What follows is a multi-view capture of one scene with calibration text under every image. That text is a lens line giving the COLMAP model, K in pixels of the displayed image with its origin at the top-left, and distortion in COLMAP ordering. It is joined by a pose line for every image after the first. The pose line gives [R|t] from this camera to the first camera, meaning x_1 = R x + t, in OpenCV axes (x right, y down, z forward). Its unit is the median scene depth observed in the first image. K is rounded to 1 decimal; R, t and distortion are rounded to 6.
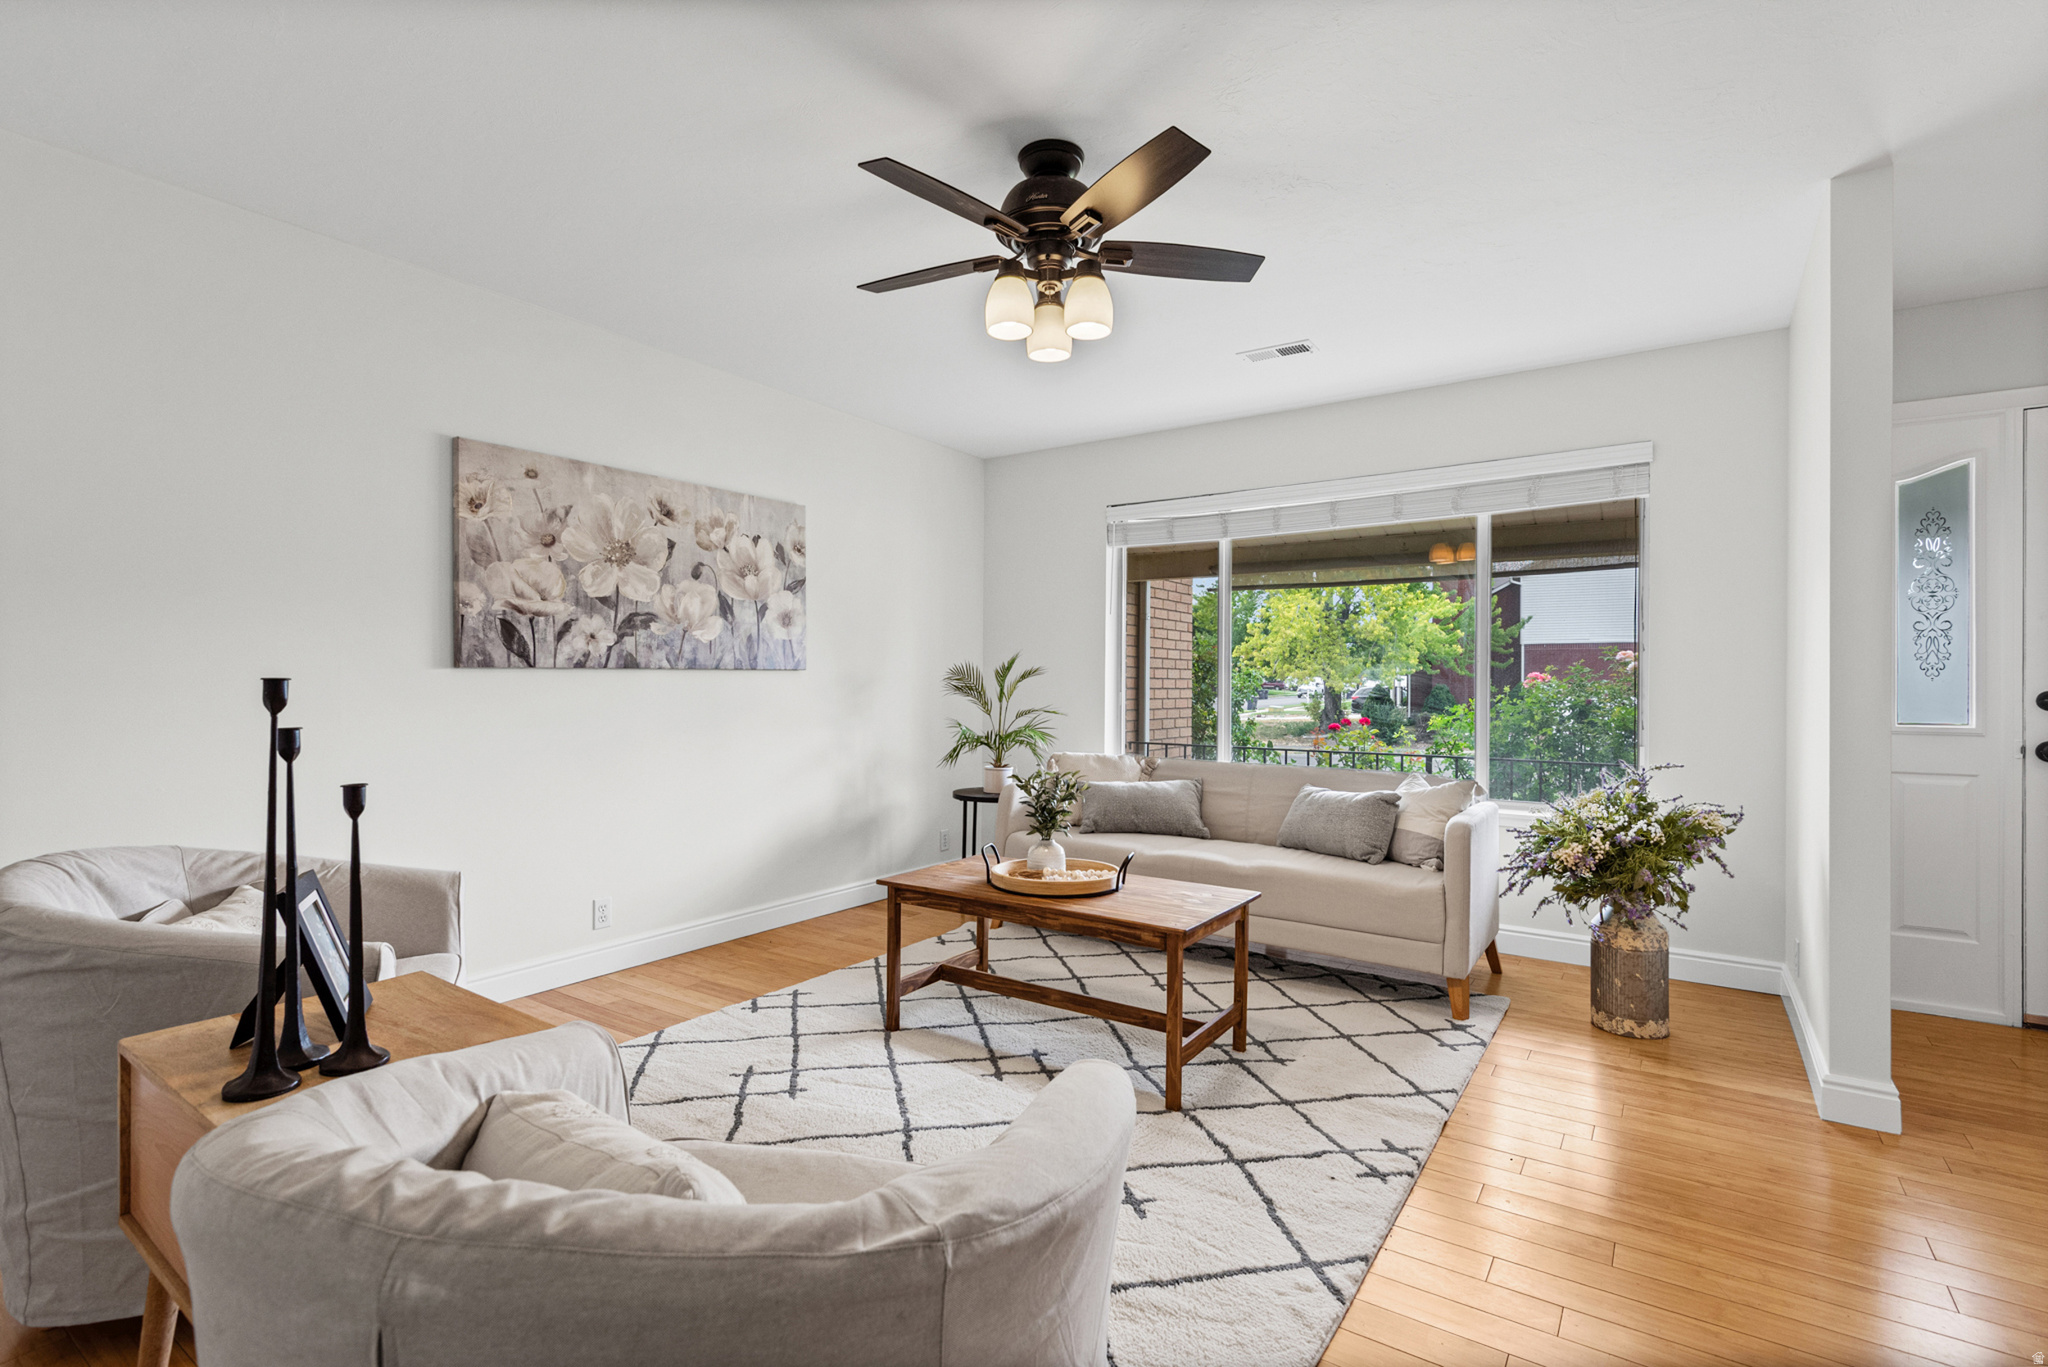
lens RADIAL K [[940.5, 0, 1004.6], [0, 940.5, 682.4], [0, 0, 1]] dist [0.022219, -0.009235]
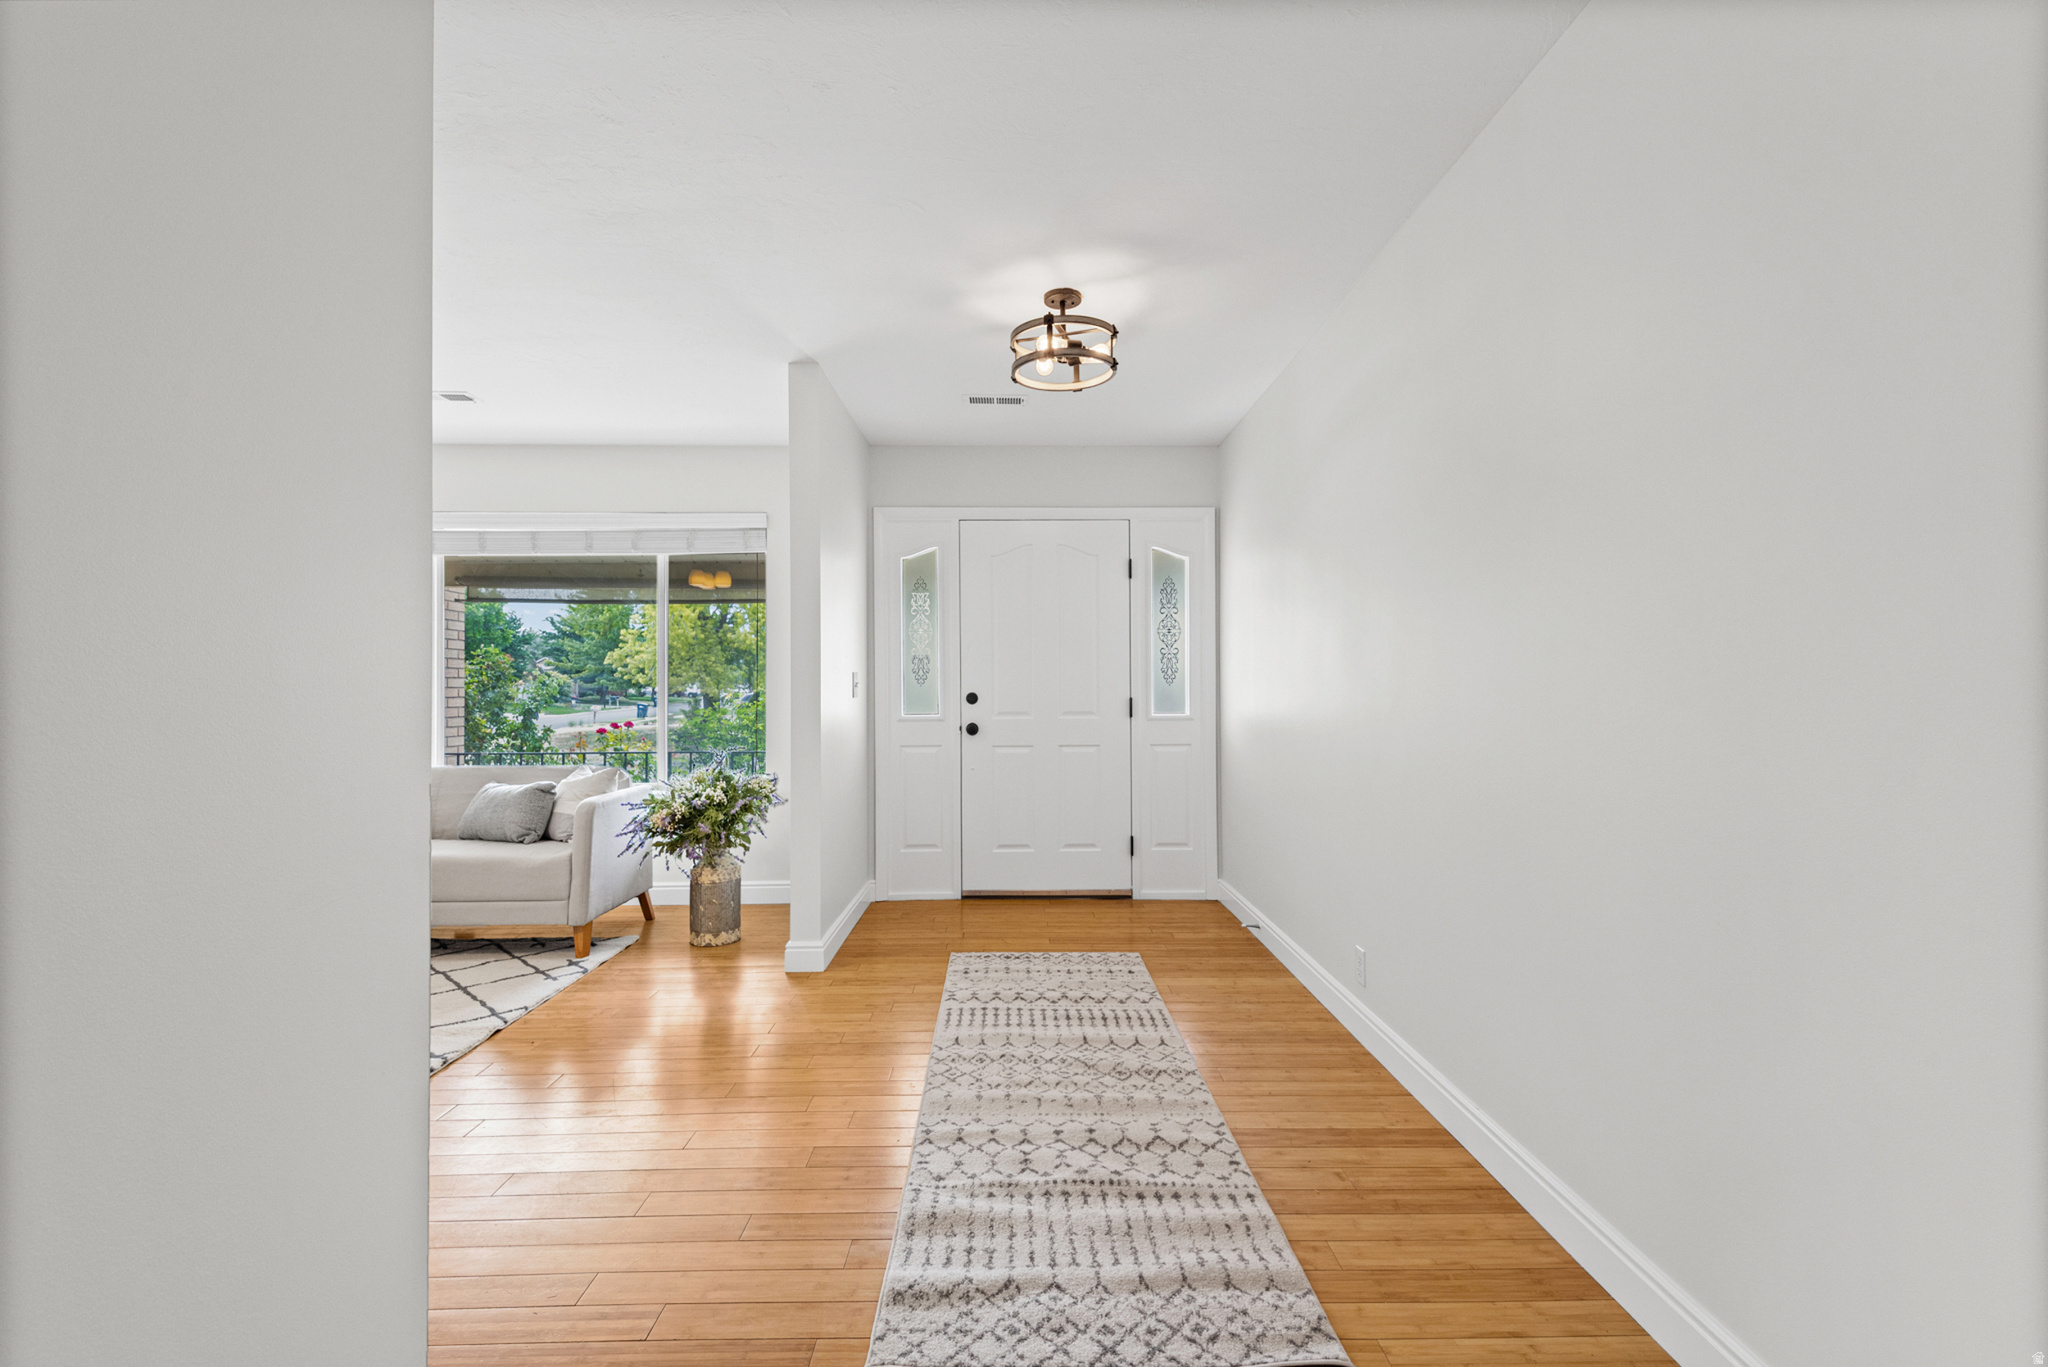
lens RADIAL K [[940.5, 0, 1038.3], [0, 940.5, 680.9], [0, 0, 1]] dist [0.022219, -0.009235]
pose [[0.808334, -0.004915, 0.588704, 0.230349], [0.009806, 0.999939, -0.005116, -0.000325], [-0.588643, 0.009908, 0.808333, -0.375944]]
